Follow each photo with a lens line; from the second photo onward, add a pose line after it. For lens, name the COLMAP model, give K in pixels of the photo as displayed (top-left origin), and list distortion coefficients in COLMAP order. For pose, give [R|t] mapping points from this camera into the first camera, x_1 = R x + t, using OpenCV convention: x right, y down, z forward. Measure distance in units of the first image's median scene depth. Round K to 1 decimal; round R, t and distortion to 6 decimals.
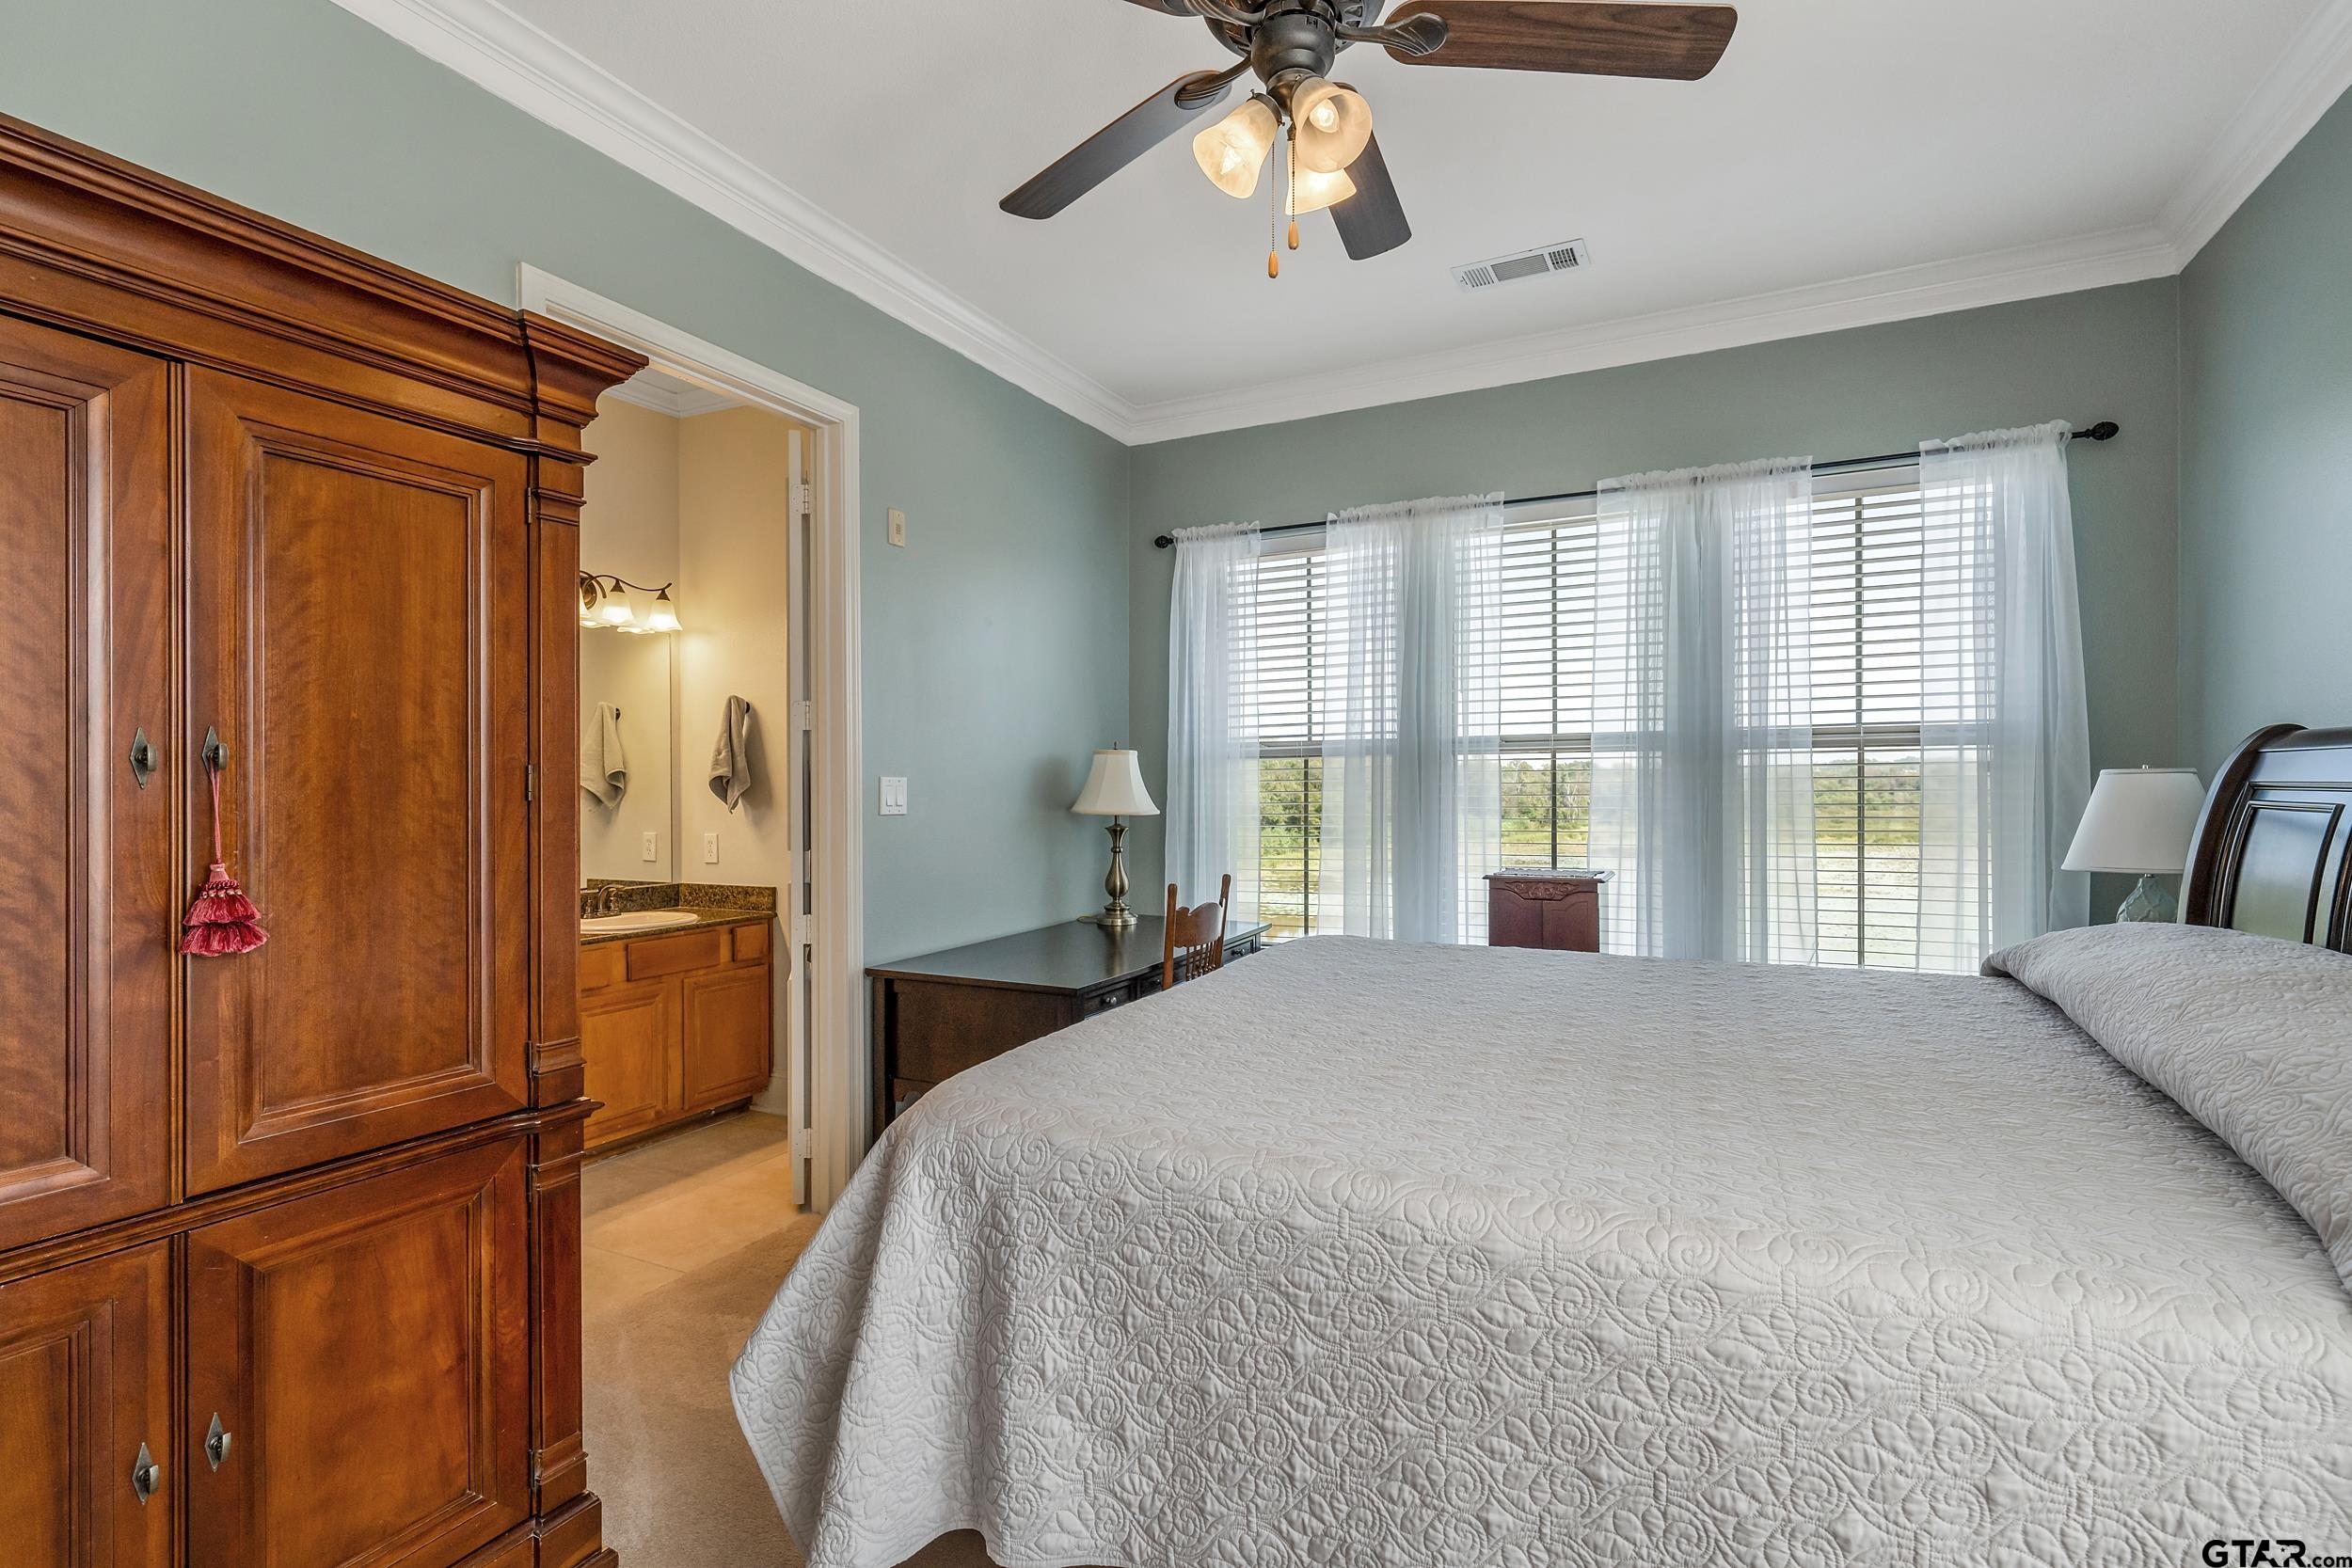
lens RADIAL K [[1084.9, 0, 1172.2], [0, 1084.9, 785.6], [0, 0, 1]] dist [0.004592, -0.000986]
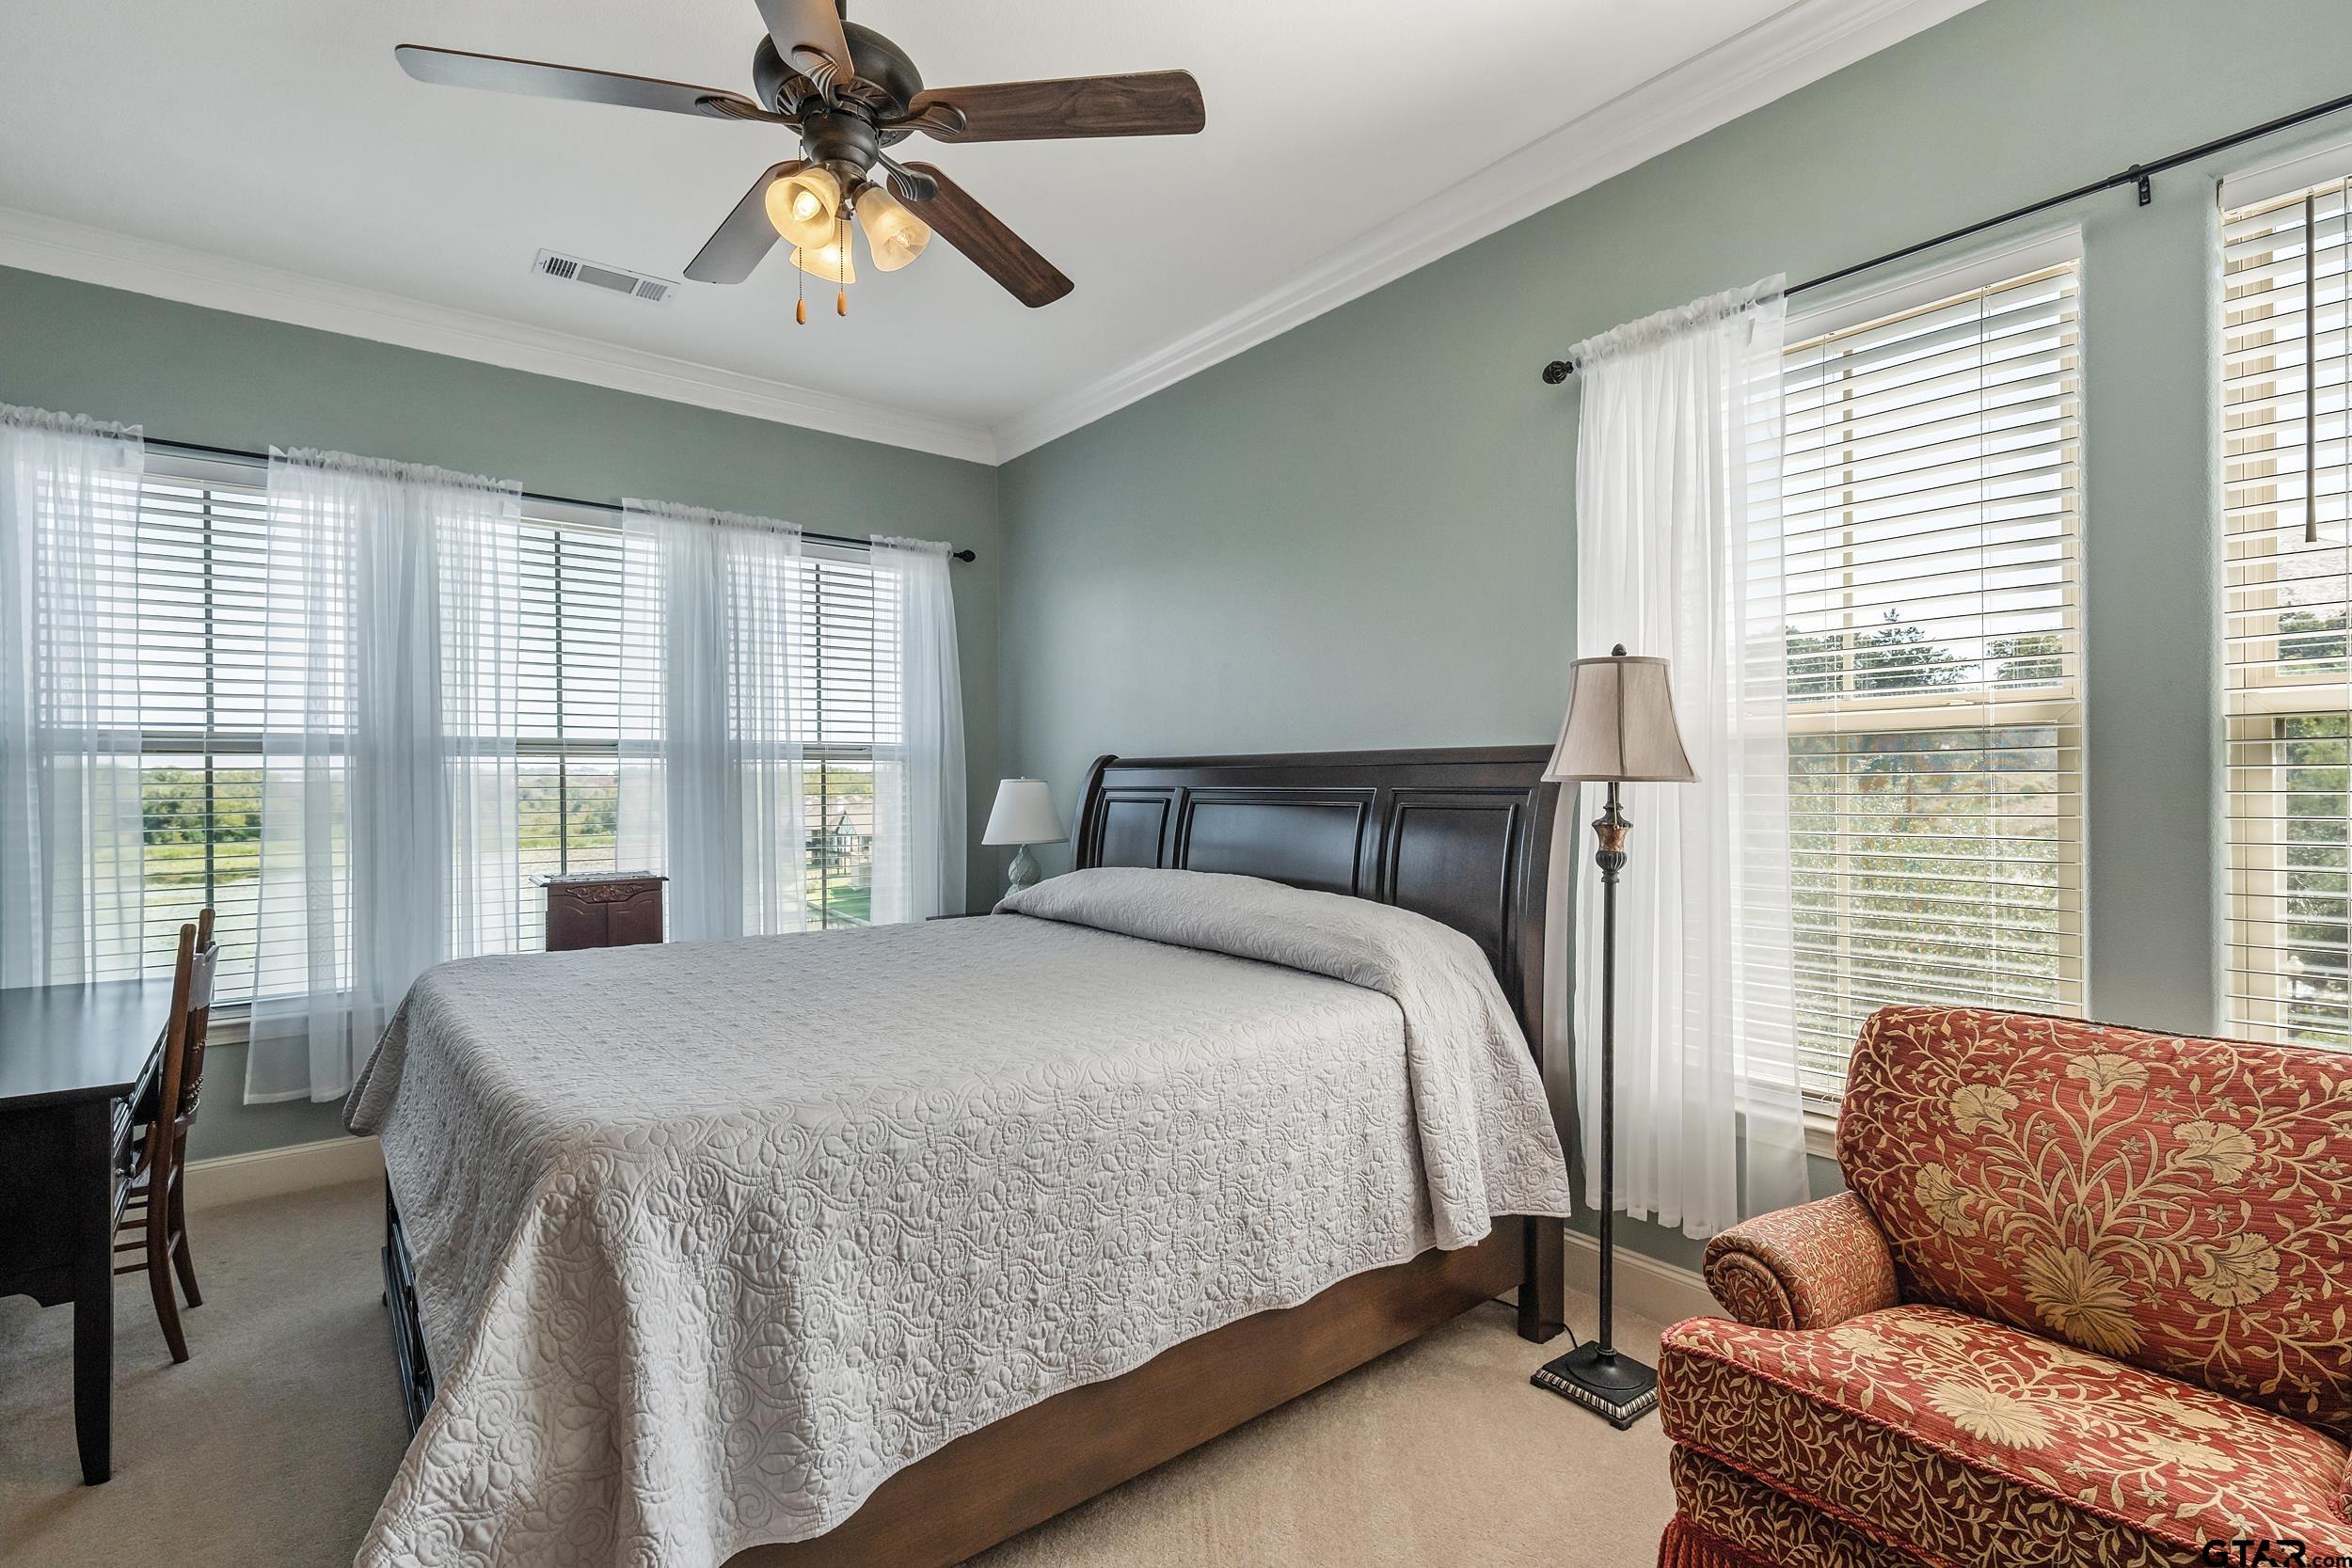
lens RADIAL K [[1084.9, 0, 1153.1], [0, 1084.9, 784.7], [0, 0, 1]] dist [0.004592, -0.000986]
pose [[0.440682, 0.005531, 0.897646, -0.346001], [0.002530, 0.999969, -0.007404, 0.004008], [-0.897660, 0.005534, 0.440655, 0.093556]]
